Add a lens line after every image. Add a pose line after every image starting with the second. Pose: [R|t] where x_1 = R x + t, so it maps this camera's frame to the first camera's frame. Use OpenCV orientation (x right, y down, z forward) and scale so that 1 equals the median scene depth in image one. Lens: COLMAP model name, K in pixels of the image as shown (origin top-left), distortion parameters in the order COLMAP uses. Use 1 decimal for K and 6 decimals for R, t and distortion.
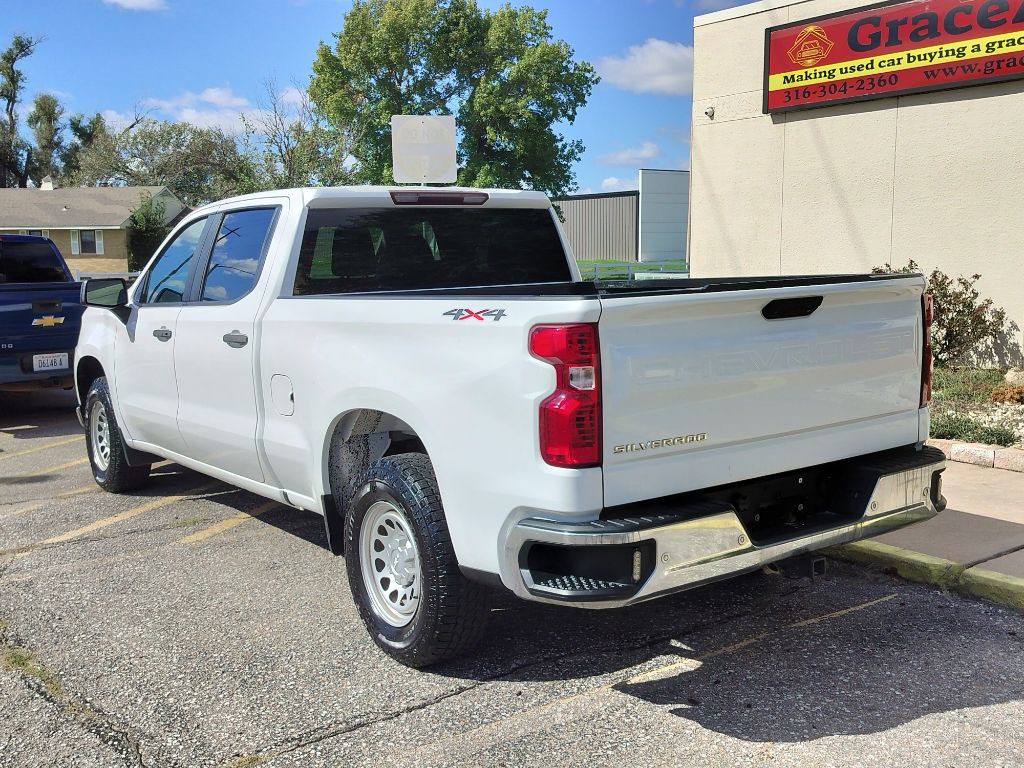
lens RADIAL K [[1056.8, 0, 511.0], [0, 1056.8, 383.5], [0, 0, 1]] dist [0.101353, -0.170990]
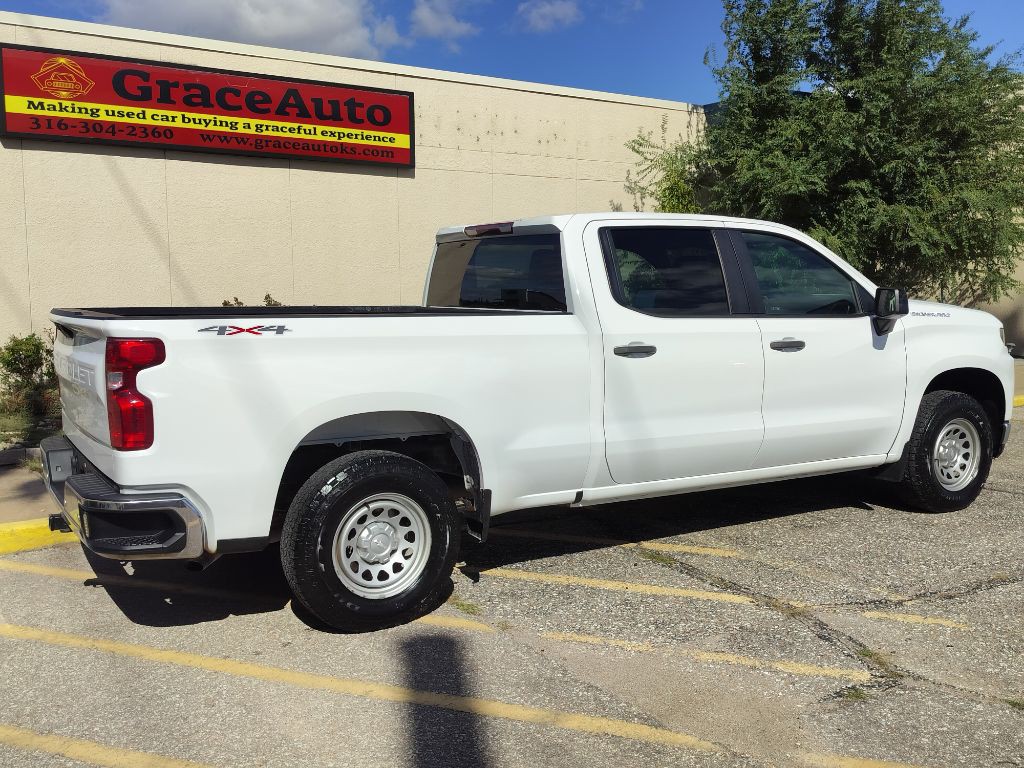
lens RADIAL K [[978.4, 0, 509.6], [0, 978.4, 383.2], [0, 0, 1]] dist [0.101416, -0.168566]
pose [[0.044564, -0.085328, 0.995356, -0.686699], [0.131316, 0.988201, 0.078835, -0.063079], [-0.990338, 0.127193, 0.055243, 0.634492]]
